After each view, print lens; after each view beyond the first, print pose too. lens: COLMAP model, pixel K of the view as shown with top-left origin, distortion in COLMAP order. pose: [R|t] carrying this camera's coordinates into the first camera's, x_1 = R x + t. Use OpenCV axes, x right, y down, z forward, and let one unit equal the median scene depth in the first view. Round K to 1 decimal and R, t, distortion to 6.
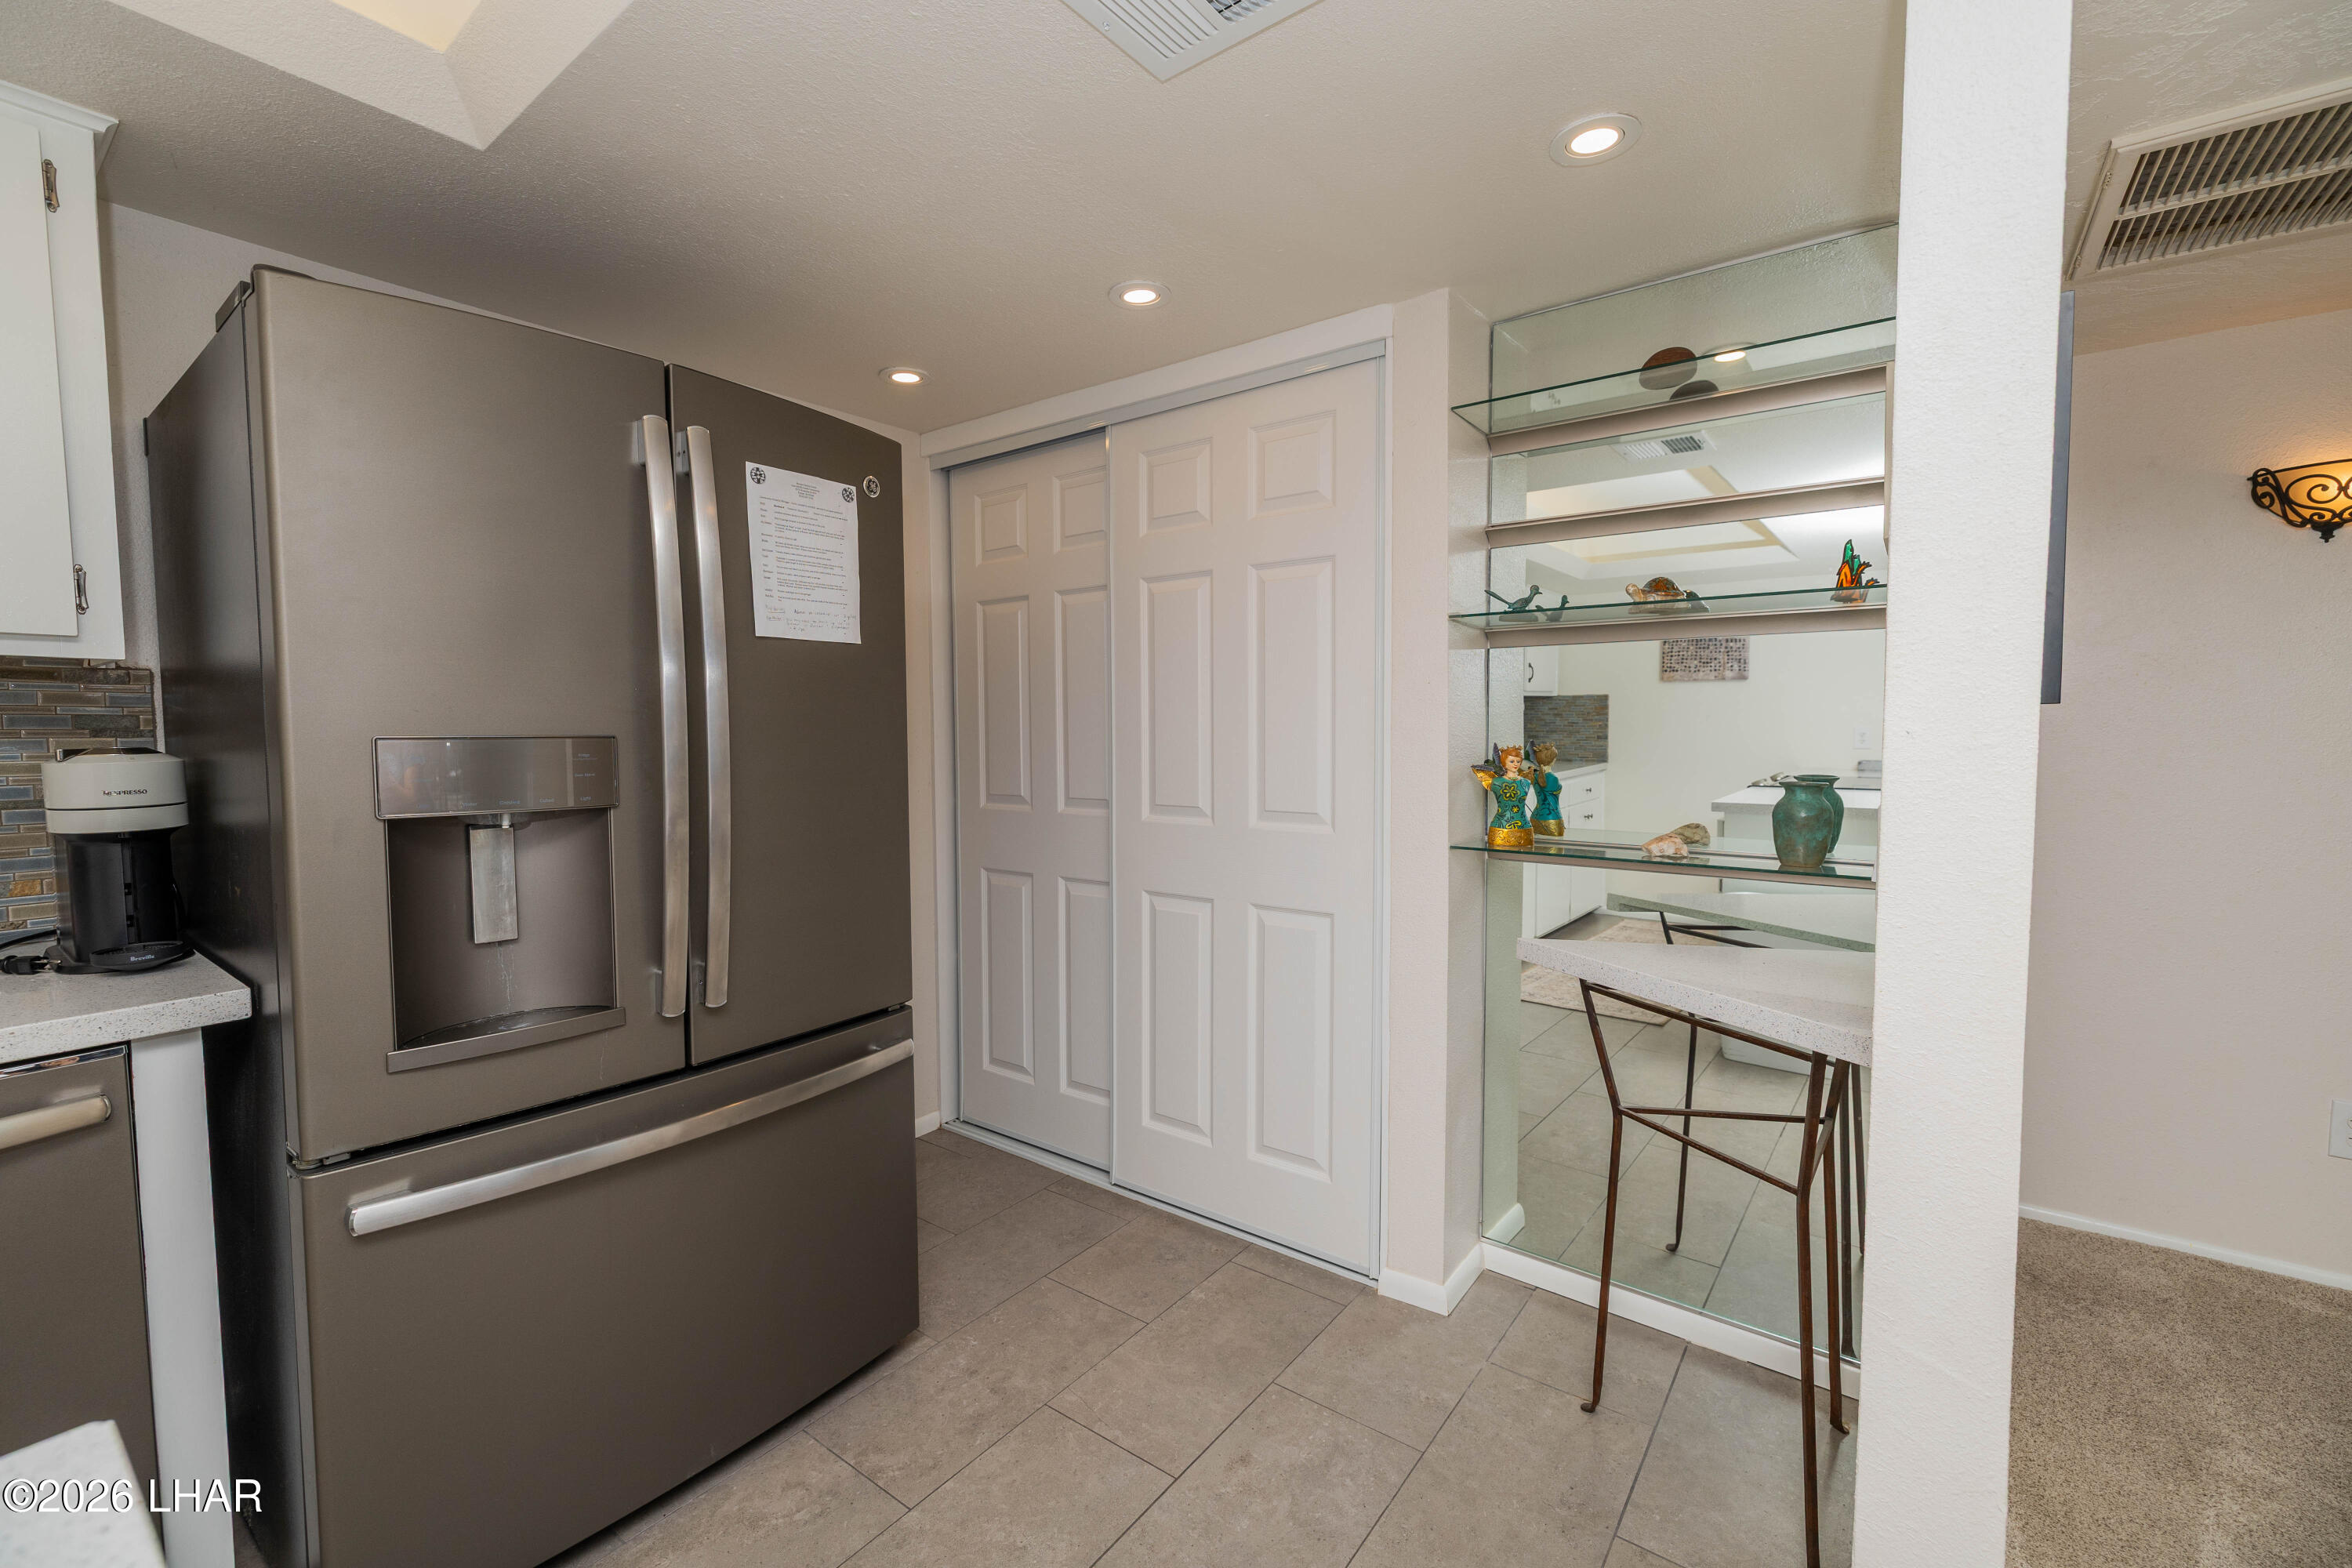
lens RADIAL K [[979.6, 0, 1176.0], [0, 979.6, 784.0], [0, 0, 1]] dist [-0.000509, -0.000114]
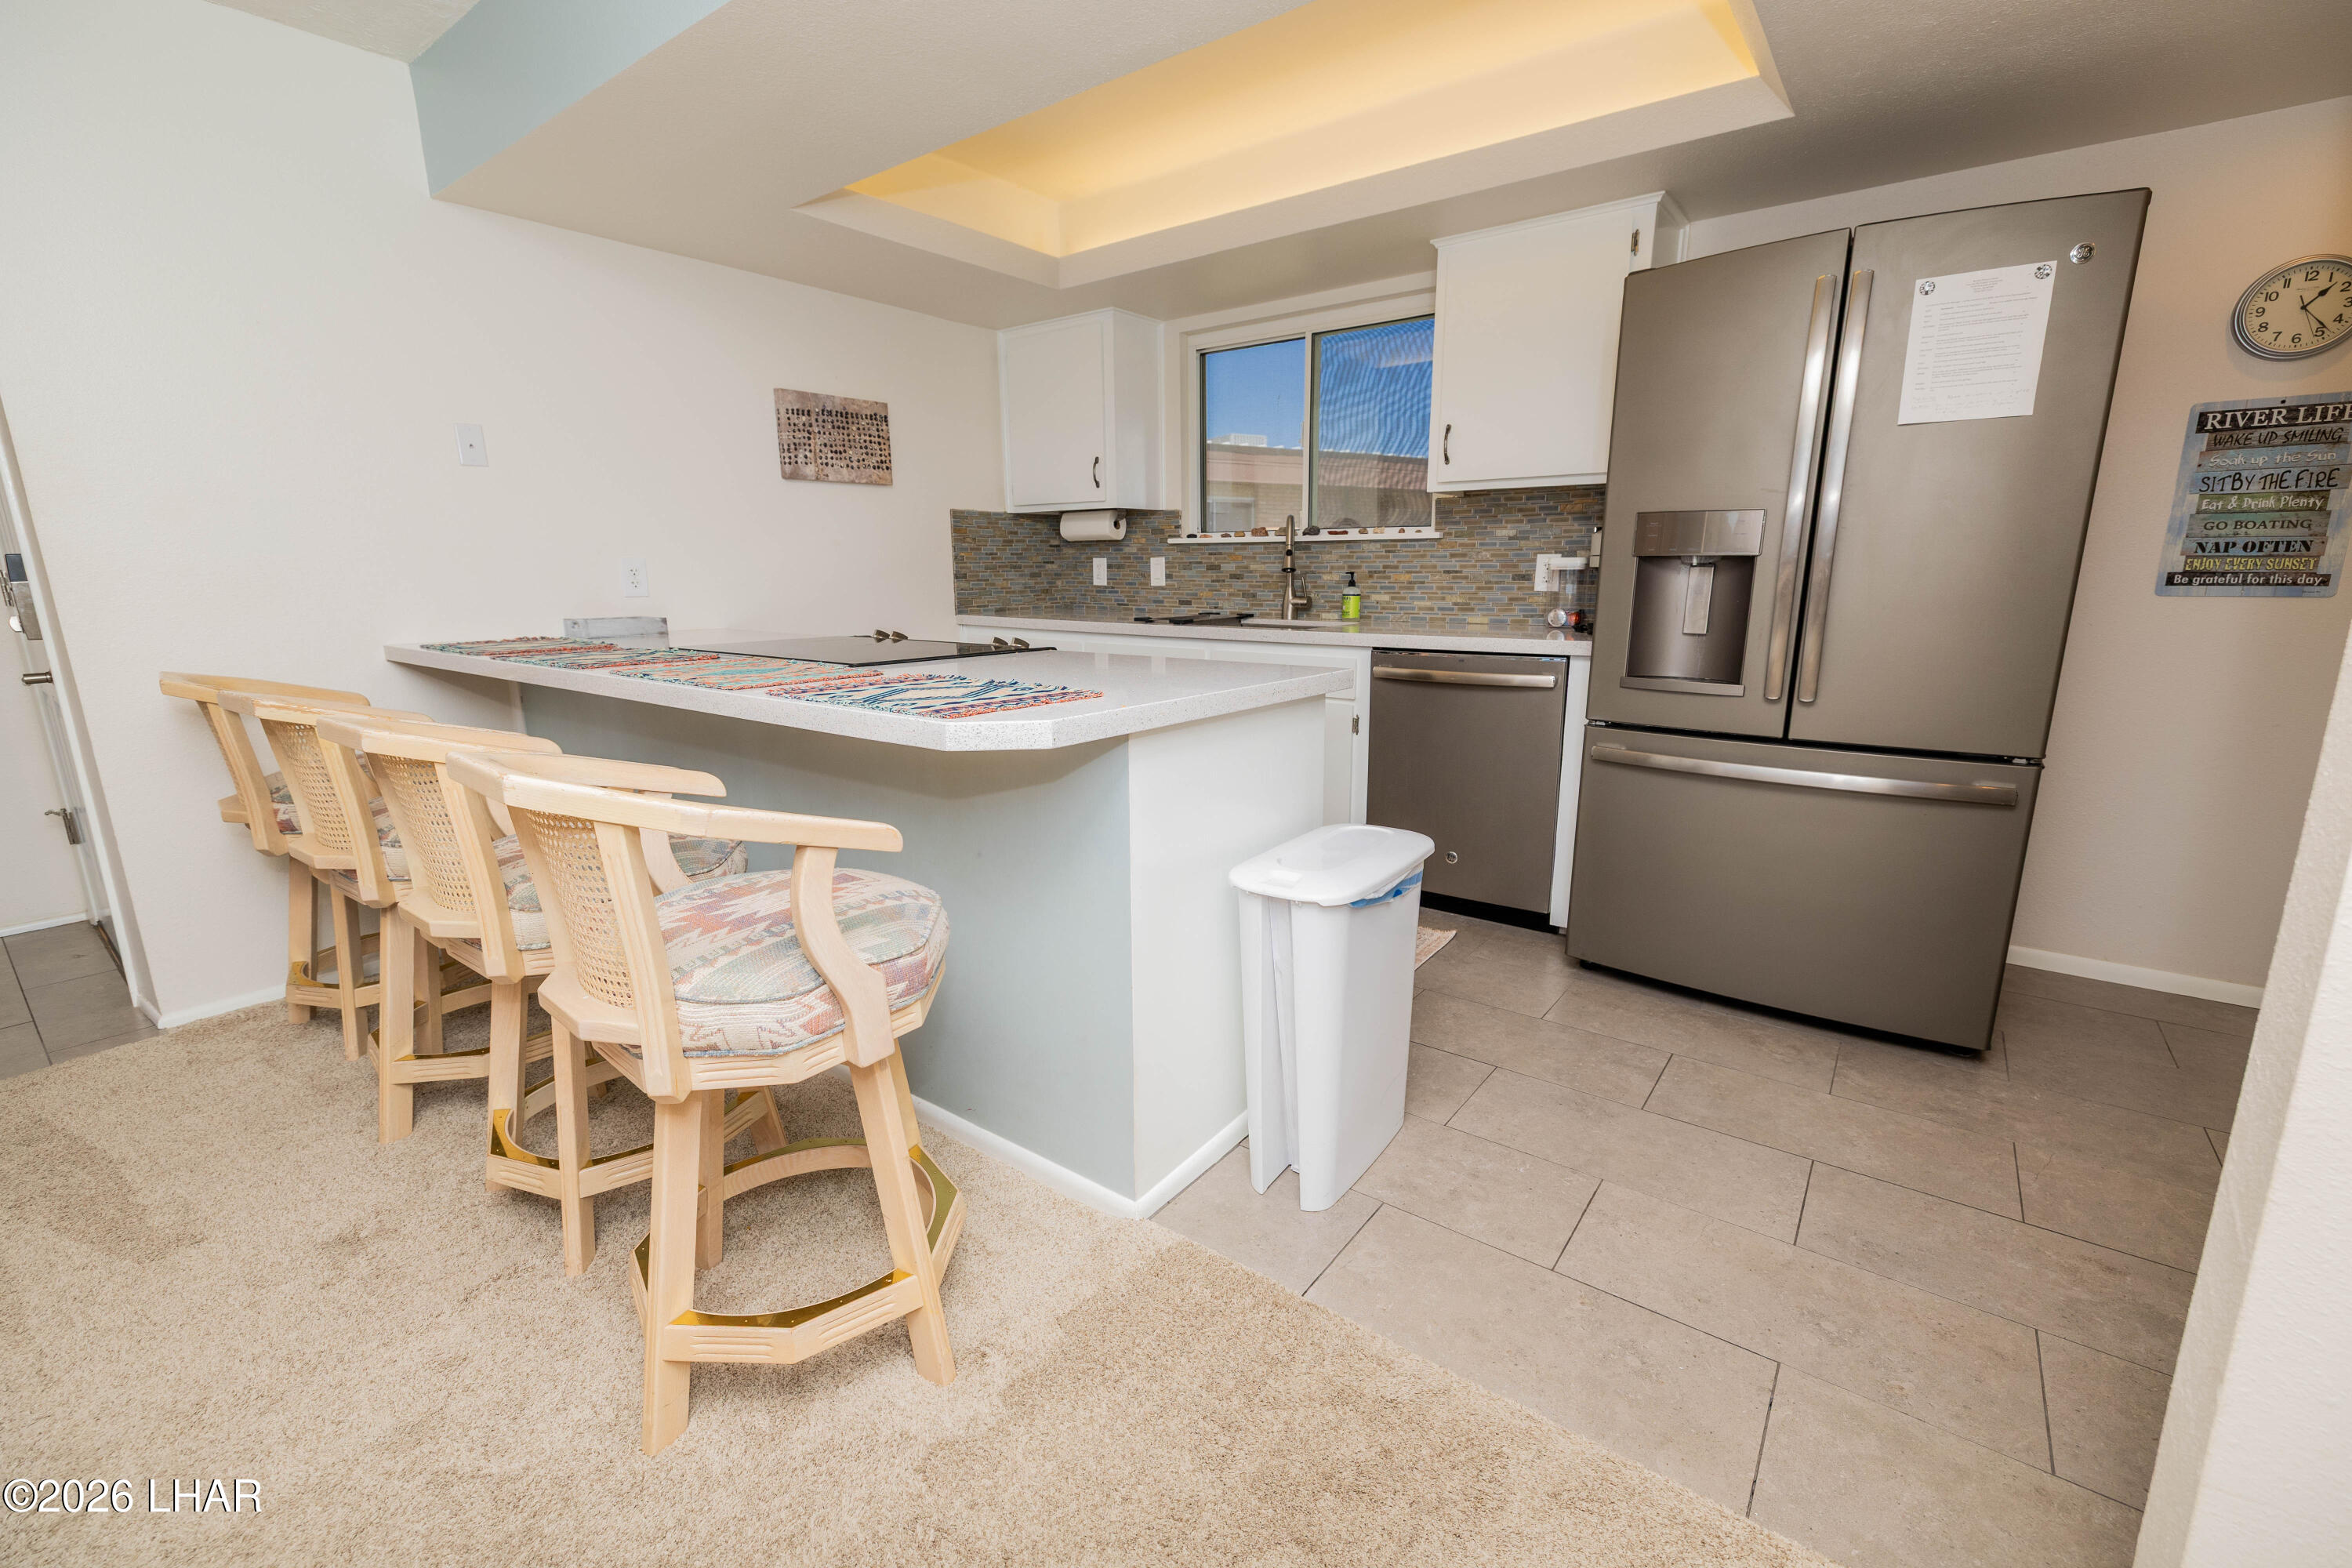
lens RADIAL K [[986.7, 0, 1173.9], [0, 986.7, 780.8], [0, 0, 1]] dist [-0.000322, 0.000452]
pose [[0.001404, 0.213498, -0.976942, 0.933000], [-0.057474, 0.975346, 0.213067, 0.083500], [0.998346, 0.055850, 0.013640, 0.061964]]
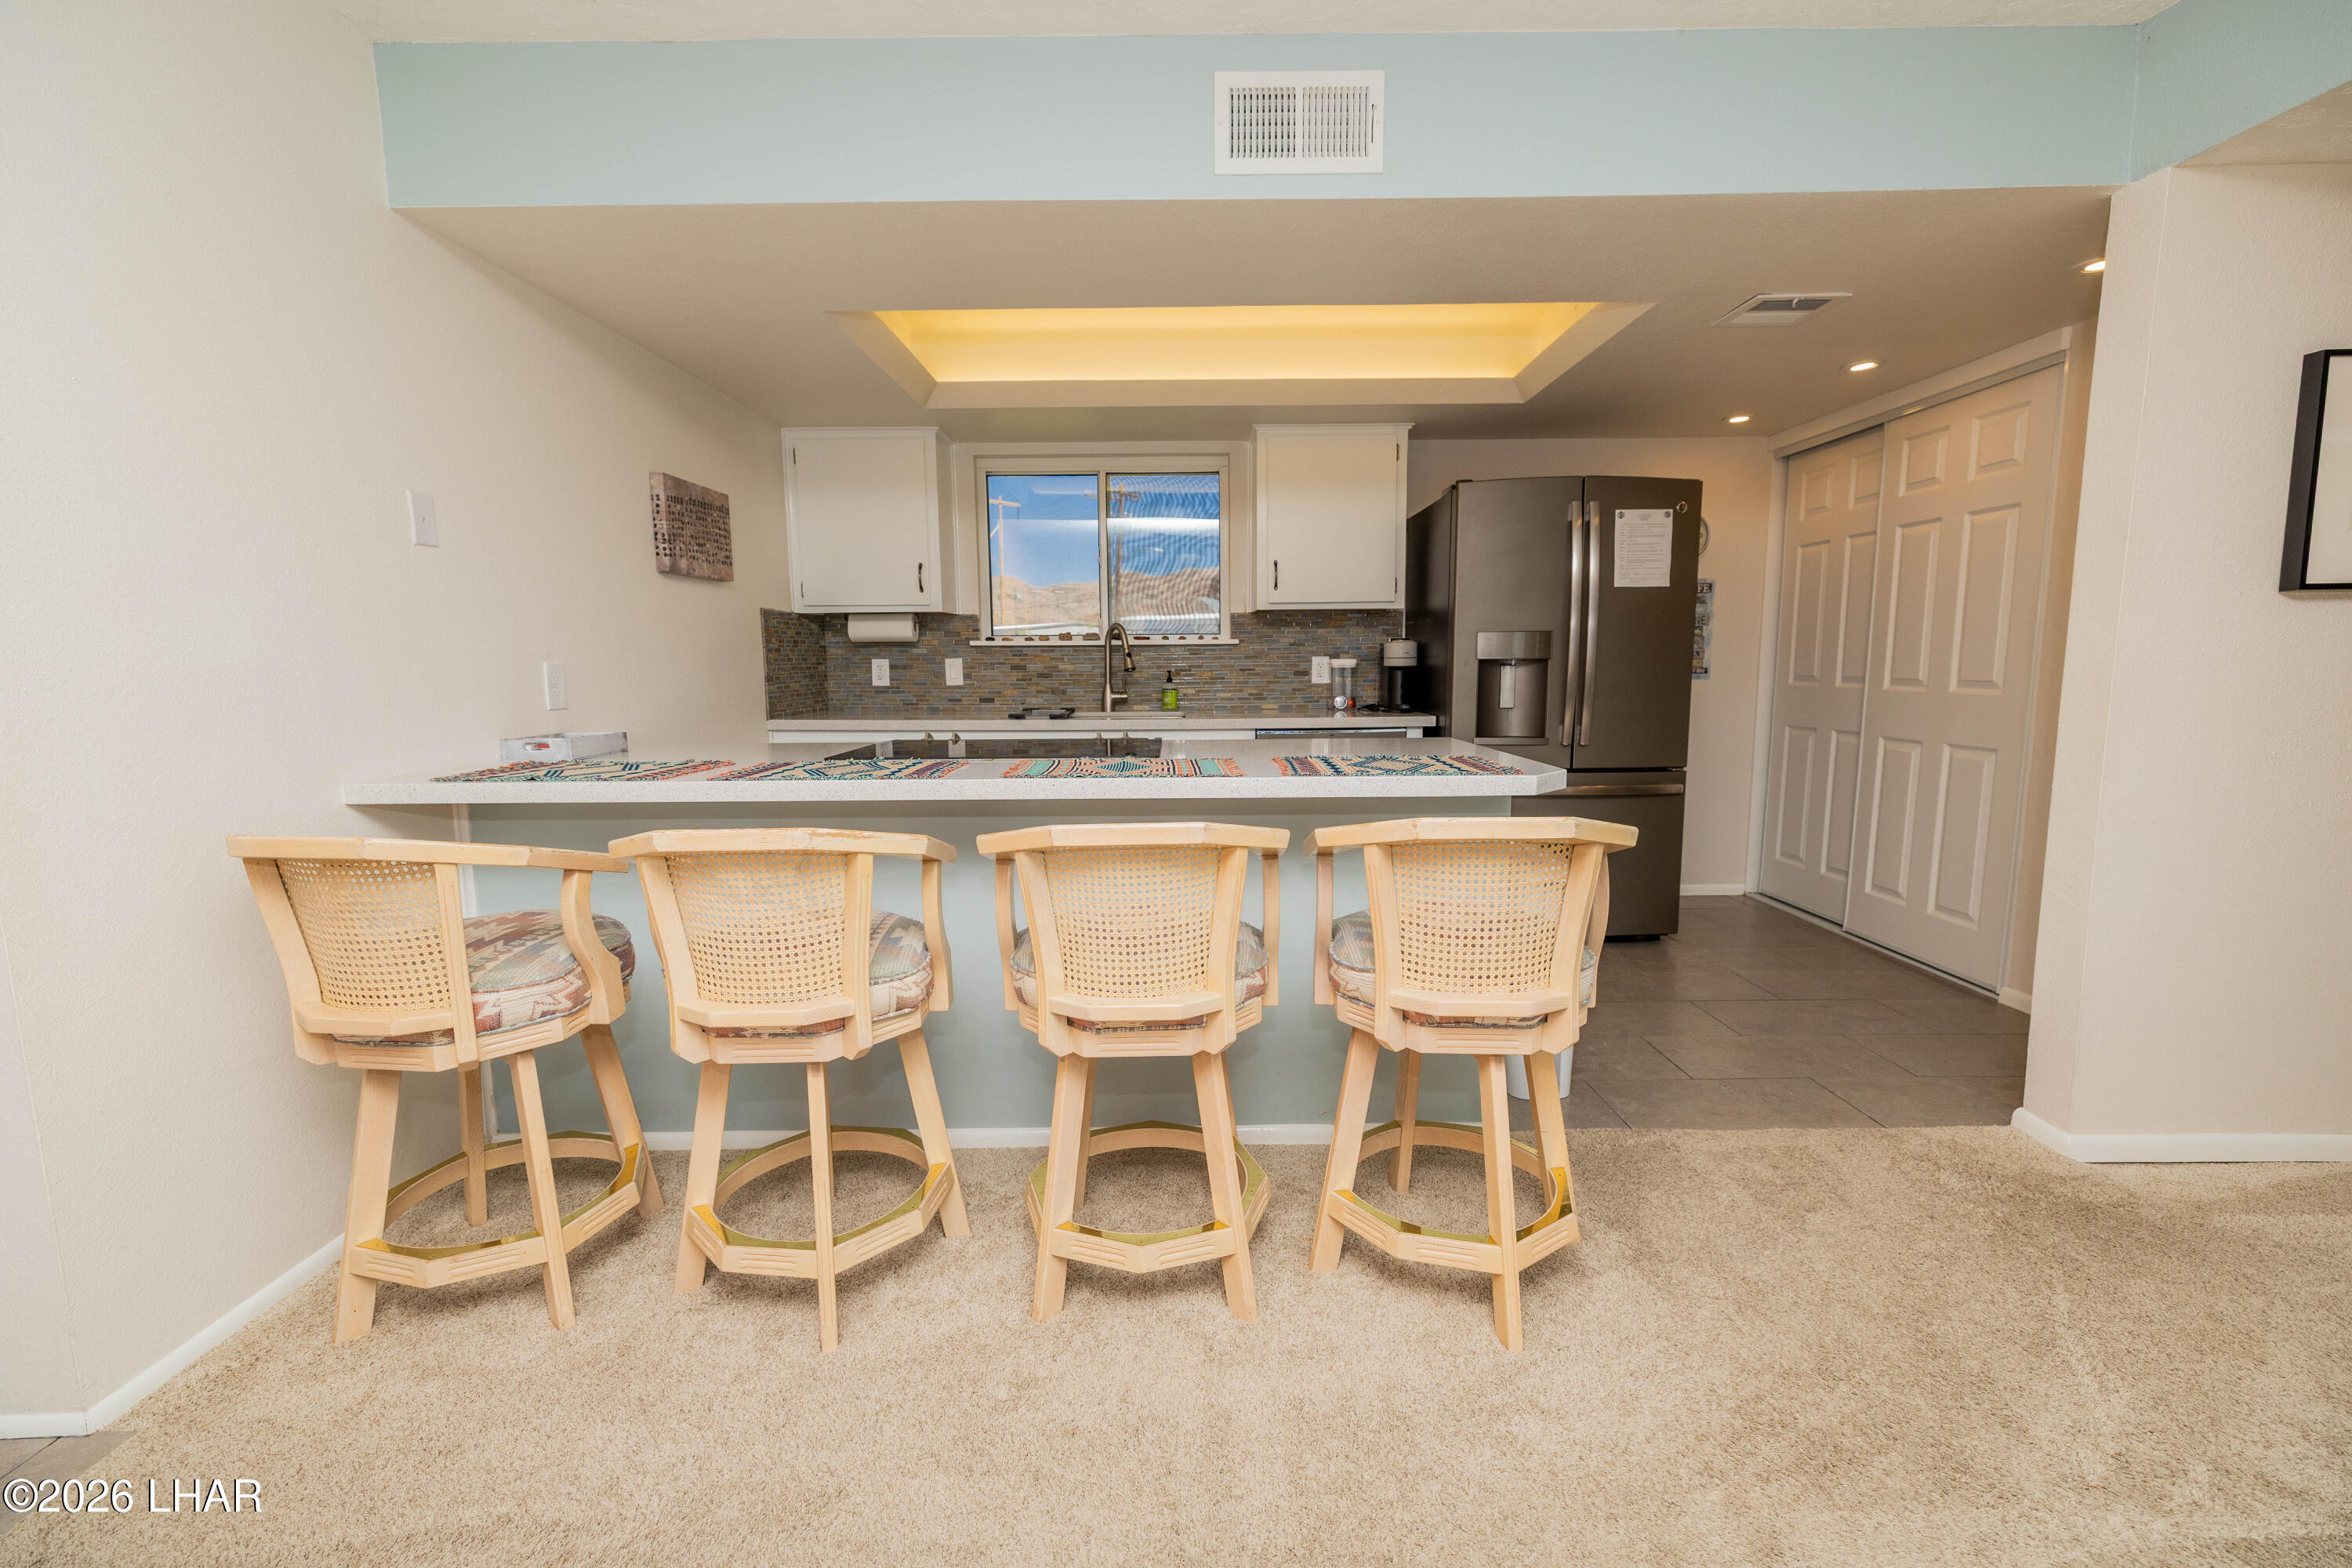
lens RADIAL K [[1001.7, 0, 1176.0], [0, 1001.7, 784.0], [0, 0, 1]] dist [-0.000827, 0.000506]
pose [[0.606789, 0.095923, -0.789053, 0.834522], [-0.042411, 0.995185, 0.088367, 0.143032], [0.793730, -0.020156, 0.607936, -1.235378]]
